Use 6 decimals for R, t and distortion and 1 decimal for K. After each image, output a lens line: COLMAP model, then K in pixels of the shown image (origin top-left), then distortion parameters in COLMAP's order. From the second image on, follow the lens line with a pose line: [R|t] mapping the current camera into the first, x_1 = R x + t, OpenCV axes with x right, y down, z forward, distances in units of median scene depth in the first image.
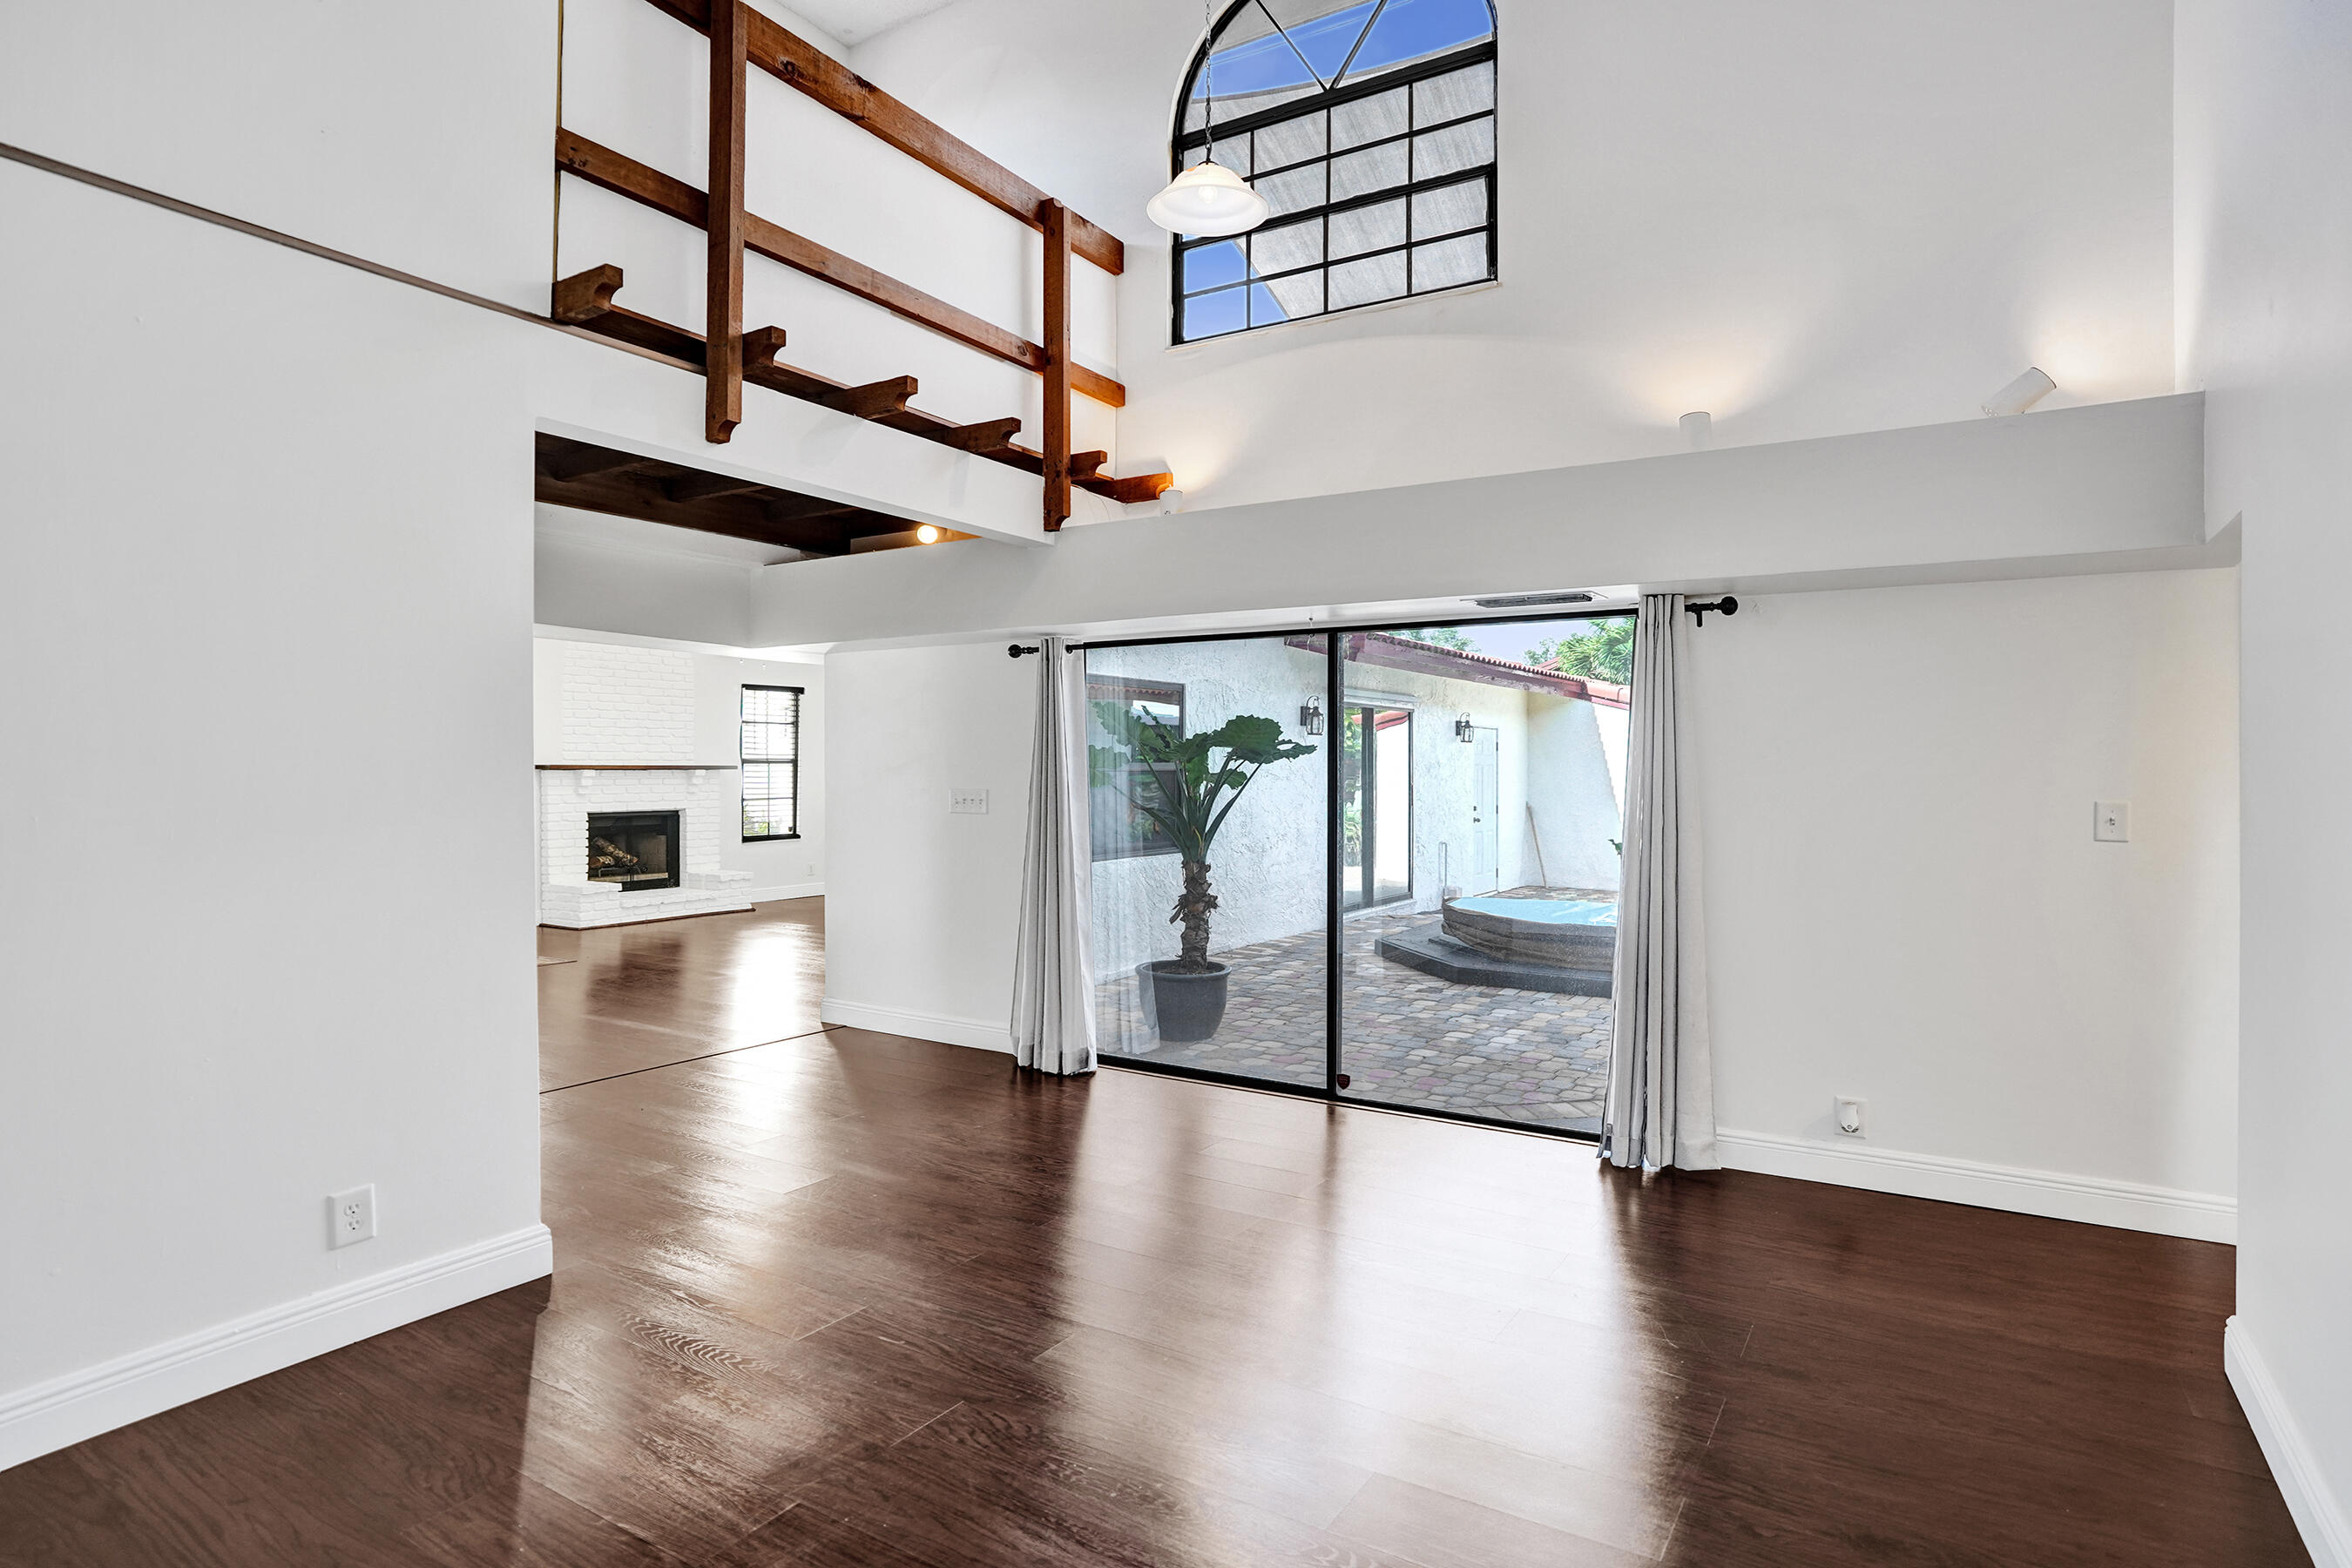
lens RADIAL K [[1214.1, 0, 1179.2], [0, 1214.1, 787.3], [0, 0, 1]] dist [-0.074024, 0.027214]
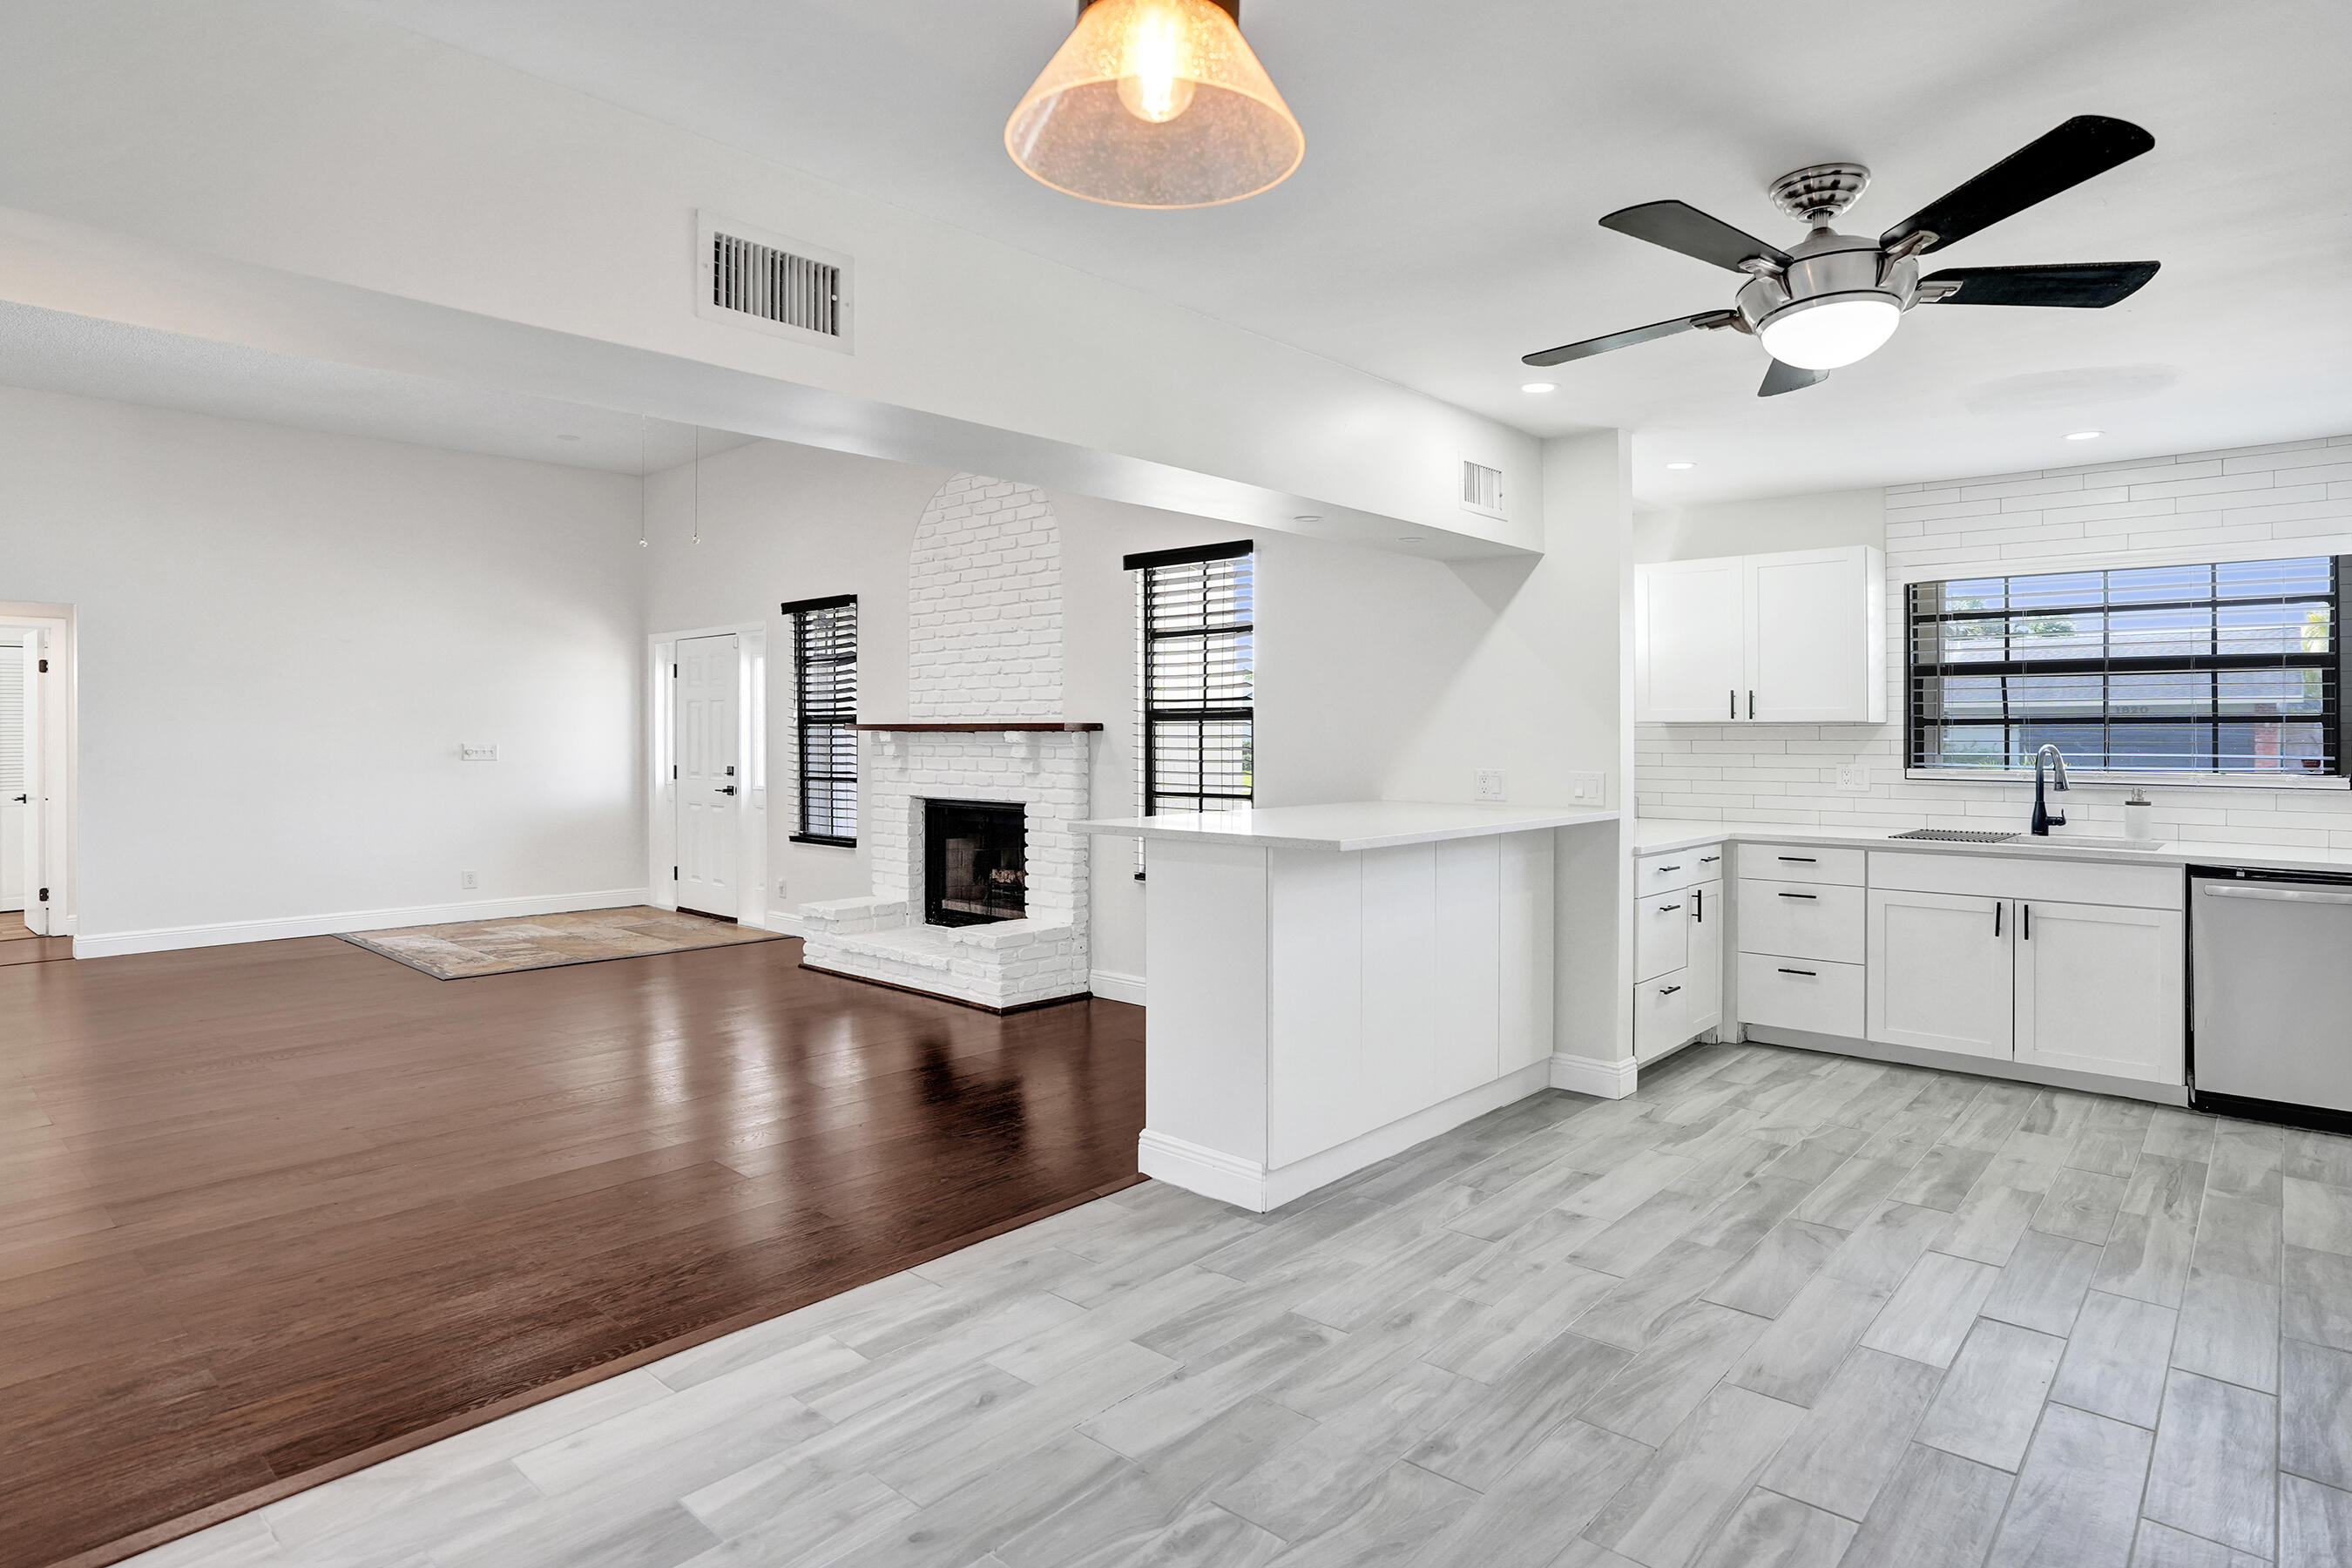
lens RADIAL K [[1284.6, 0, 1159.7], [0, 1284.6, 739.4], [0, 0, 1]] dist [-0.064920, 0.034473]
pose [[-0.193704, 0.007819, -0.981029, 0.160156], [-0.017107, 0.999789, 0.011347, -0.019016], [0.980911, 0.018980, -0.193529, 1.185848]]
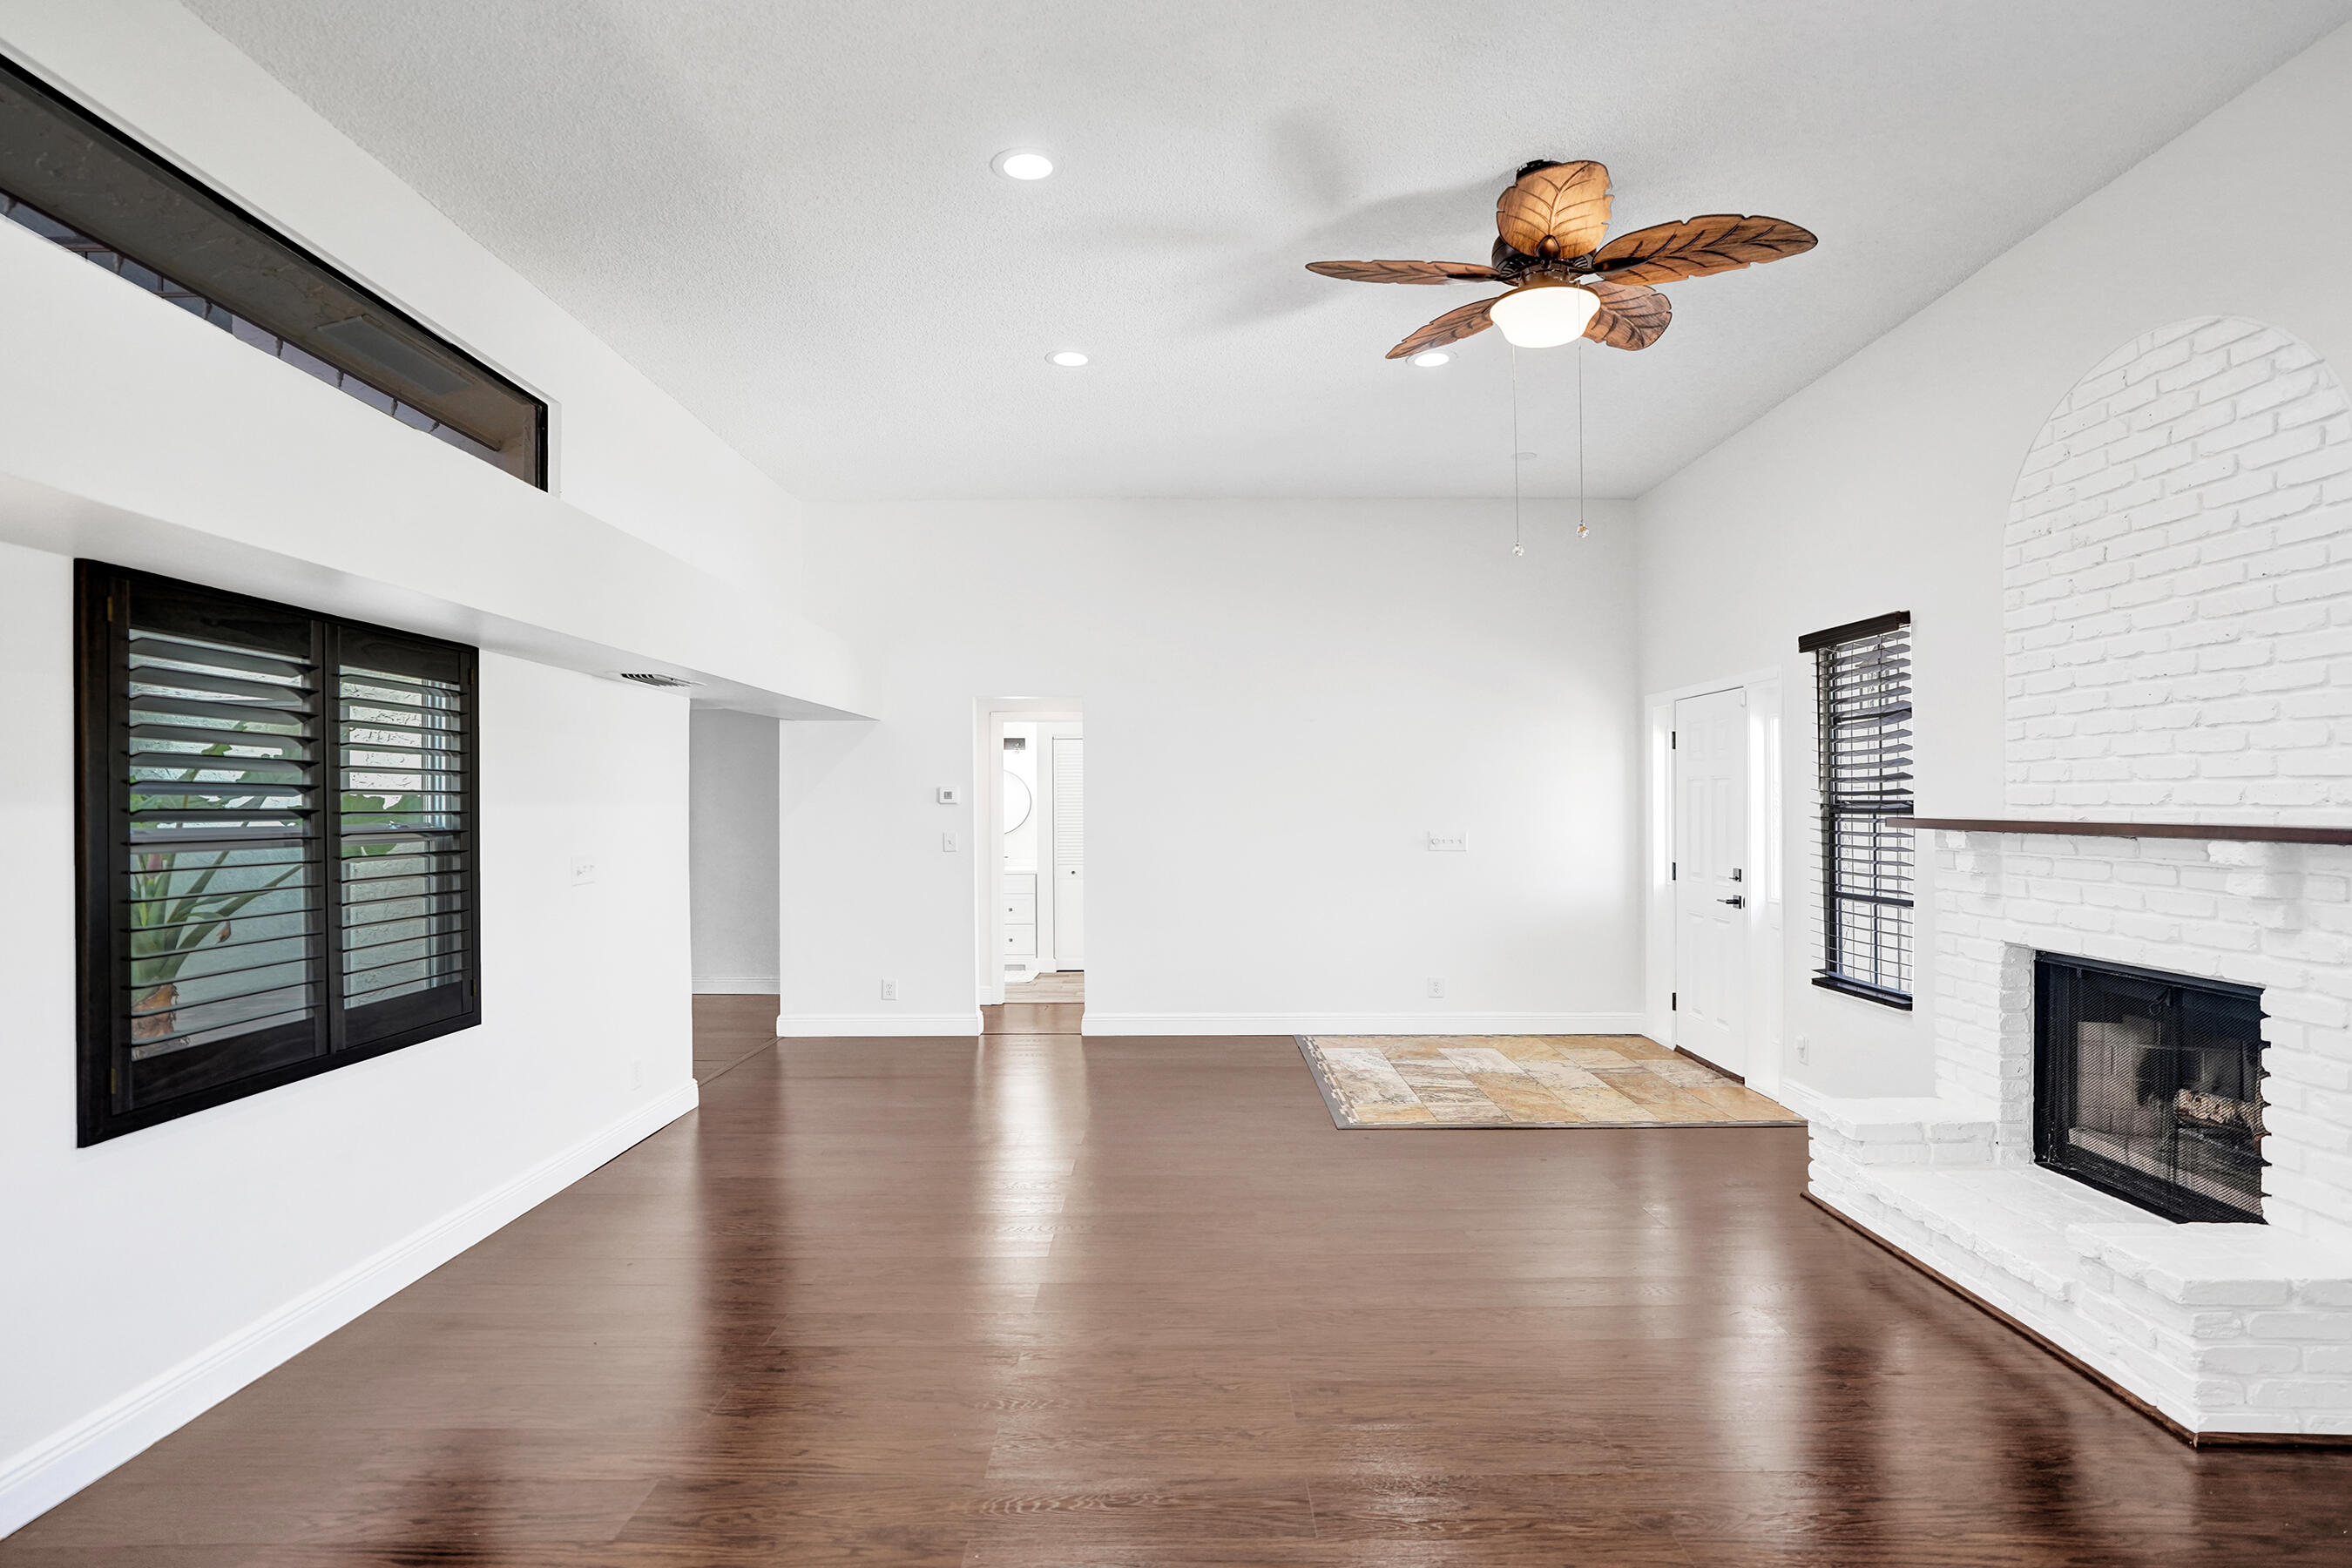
lens RADIAL K [[1254.7, 0, 1176.3], [0, 1254.7, 794.3], [0, 0, 1]] dist [-0.057972, 0.031279]
pose [[-0.852230, 0.000150, -0.523167, -0.058259], [-0.006340, 0.999924, 0.010614, -0.027038], [0.523129, 0.012362, -0.852164, 1.116039]]
